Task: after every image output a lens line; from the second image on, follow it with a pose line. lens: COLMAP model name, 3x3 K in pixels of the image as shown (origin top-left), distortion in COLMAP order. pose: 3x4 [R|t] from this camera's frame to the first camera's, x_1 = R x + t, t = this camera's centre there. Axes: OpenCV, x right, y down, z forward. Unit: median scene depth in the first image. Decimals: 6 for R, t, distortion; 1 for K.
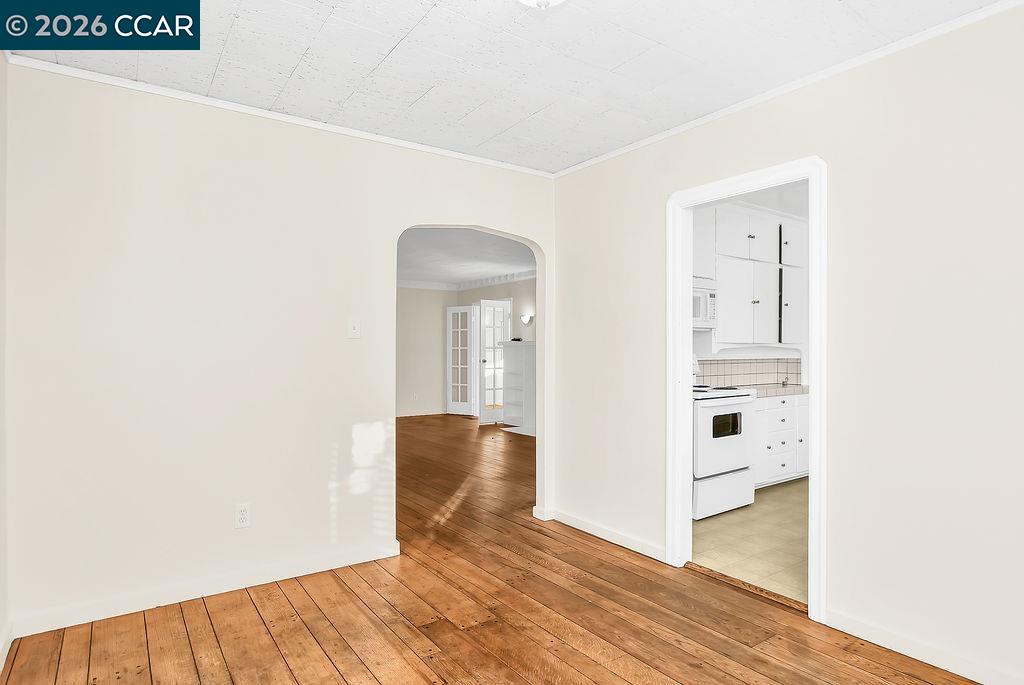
lens RADIAL K [[572.5, 0, 508.2], [0, 572.5, 341.7], [0, 0, 1]] dist [-0.003185, 0.005253]
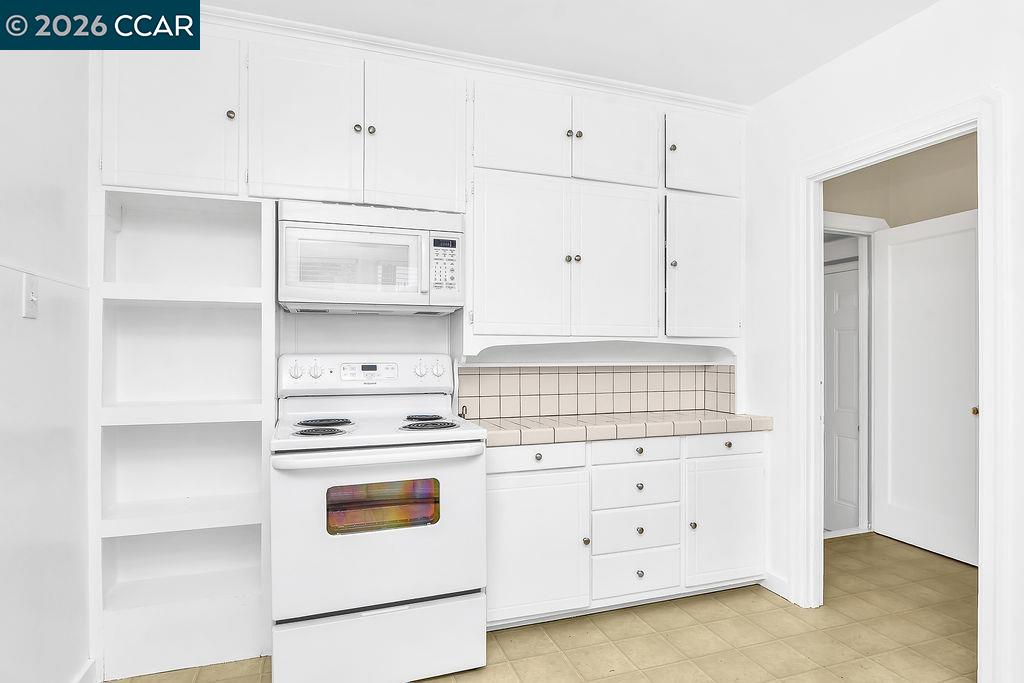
lens RADIAL K [[555.0, 0, 515.0], [0, 555.0, 343.6], [0, 0, 1]] dist [-0.015188, 0.000533]
pose [[0.961307, -0.000128, -0.275481, 0.512754], [0.000501, 0.999999, 0.001284, 0.009311], [0.275480, -0.001373, 0.961306, 0.493556]]
